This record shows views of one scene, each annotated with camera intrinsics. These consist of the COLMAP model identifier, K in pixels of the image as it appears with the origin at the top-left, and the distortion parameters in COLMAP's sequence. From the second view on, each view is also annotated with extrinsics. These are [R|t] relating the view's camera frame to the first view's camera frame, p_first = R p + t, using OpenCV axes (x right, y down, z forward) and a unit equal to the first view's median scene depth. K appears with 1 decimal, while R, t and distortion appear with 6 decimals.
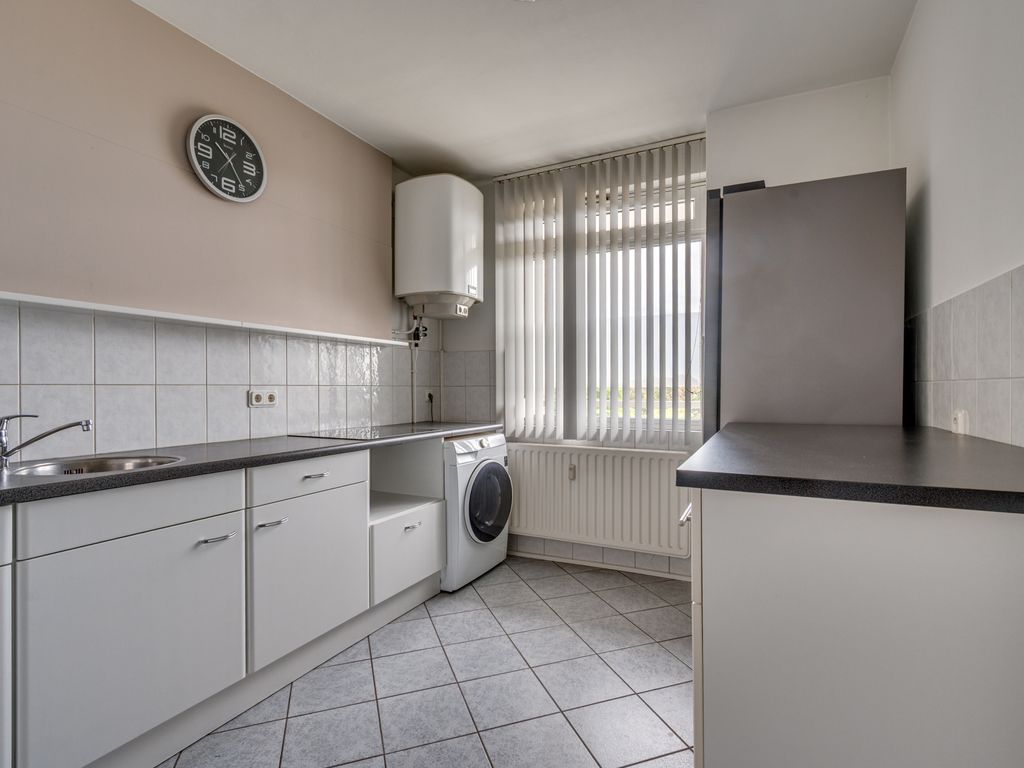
lens RADIAL K [[526.0, 0, 508.0], [0, 526.0, 376.0], [0, 0, 1]] dist [0.004740, -0.004296]
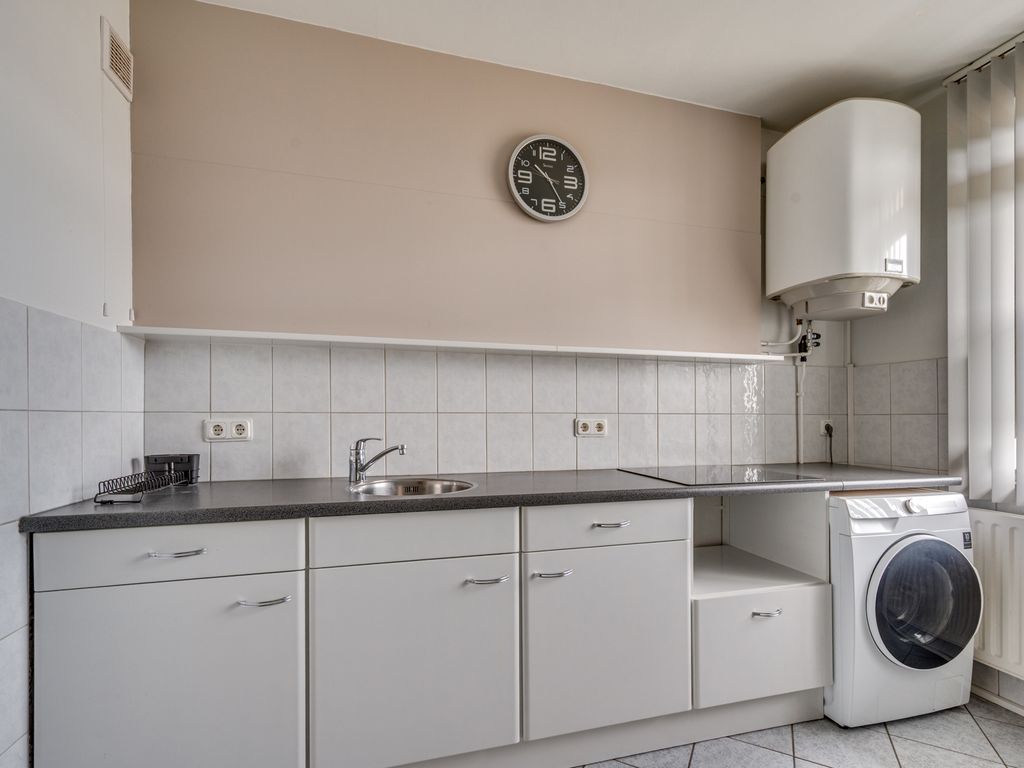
lens RADIAL K [[490.6, 0, 506.1], [0, 490.6, 408.4], [0, 0, 1]] dist [0.002258, 0.001769]
pose [[0.676613, -0.005293, -0.736320, 0.058044], [0.012770, 0.999908, 0.004546, 0.002744], [0.736228, -0.012479, 0.676618, 0.250716]]
